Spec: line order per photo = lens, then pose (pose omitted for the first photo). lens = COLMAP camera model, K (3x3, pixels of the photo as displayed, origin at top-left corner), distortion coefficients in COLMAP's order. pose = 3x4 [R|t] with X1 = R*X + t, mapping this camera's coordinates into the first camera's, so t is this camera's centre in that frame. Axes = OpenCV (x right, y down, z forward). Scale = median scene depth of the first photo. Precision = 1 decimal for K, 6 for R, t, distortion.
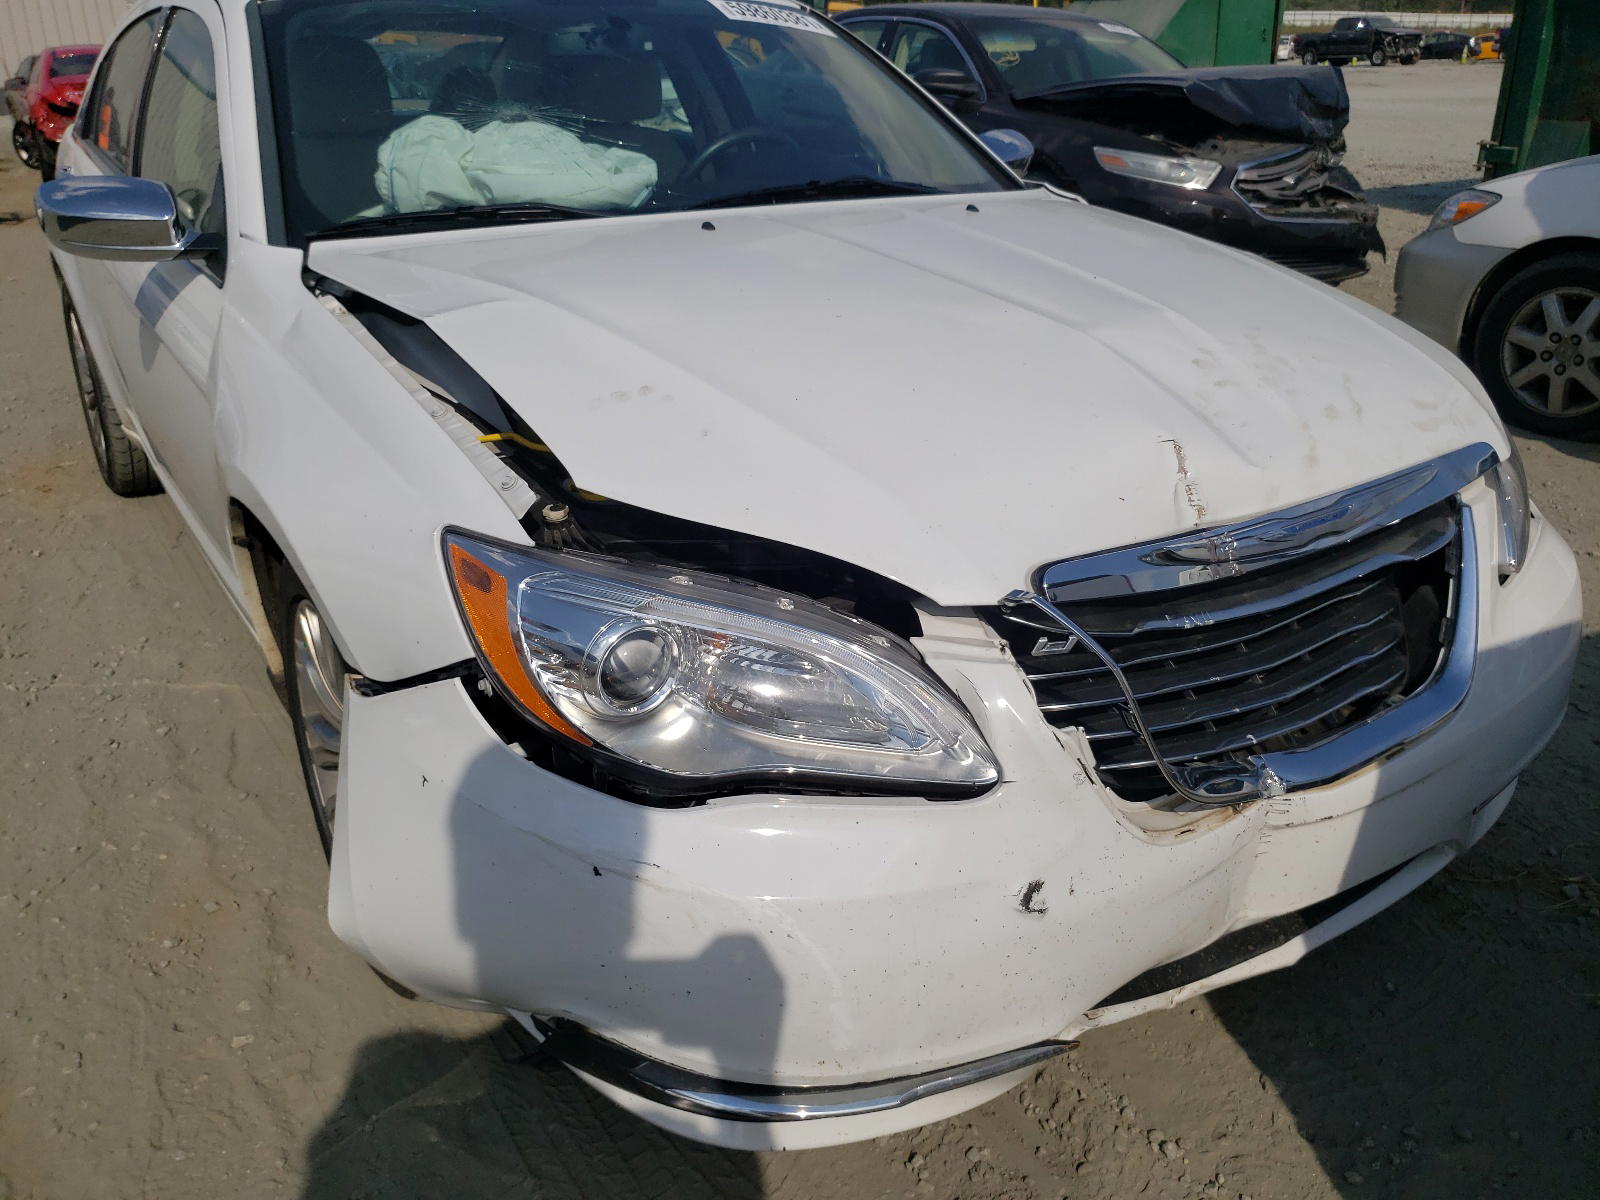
lens RADIAL K [[1243.4, 0, 799.1], [0, 1243.4, 603.7], [0, 0, 1]] dist [-0.010007, 0.026107]
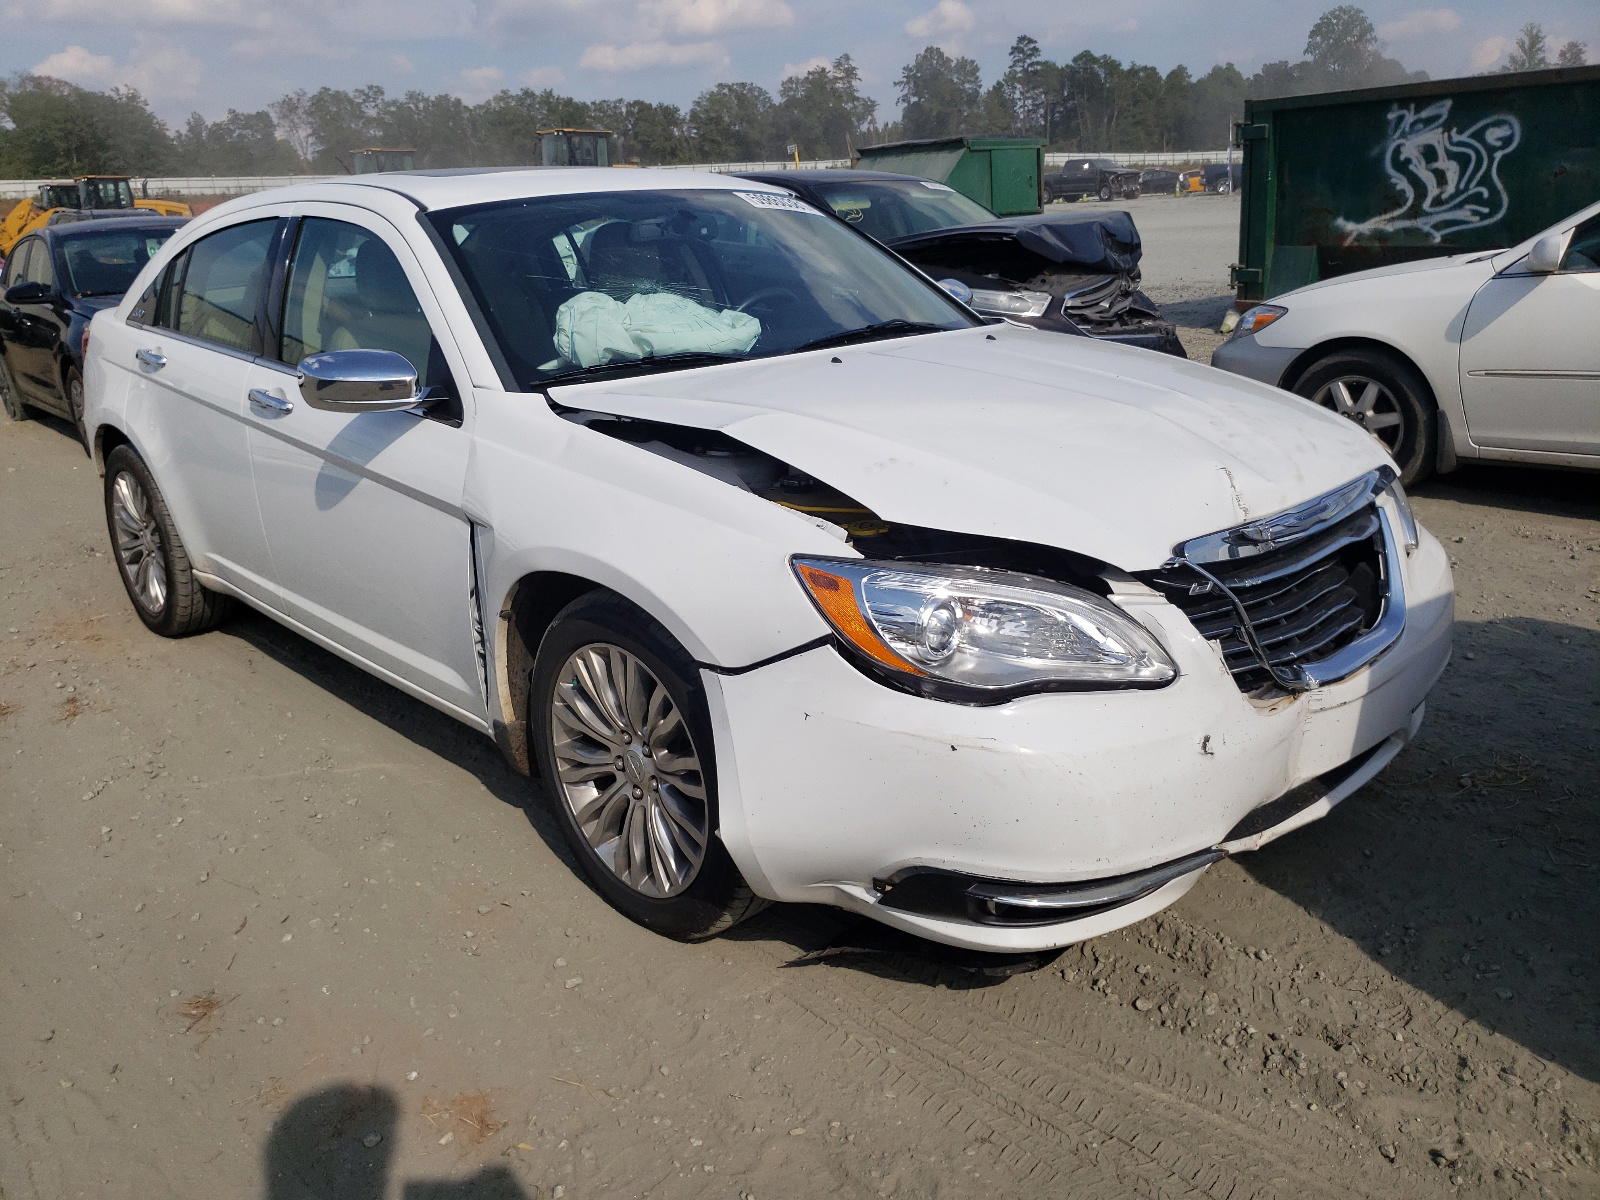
lens RADIAL K [[1204.8, 0, 794.4], [0, 1204.8, 597.0], [0, 0, 1]] dist [-0.003924, -0.016689]
pose [[0.987533, -0.085261, 0.132322, -0.363307], [0.098762, 0.990168, -0.099059, 0.102195], [-0.122575, 0.110892, 0.986244, -0.337967]]
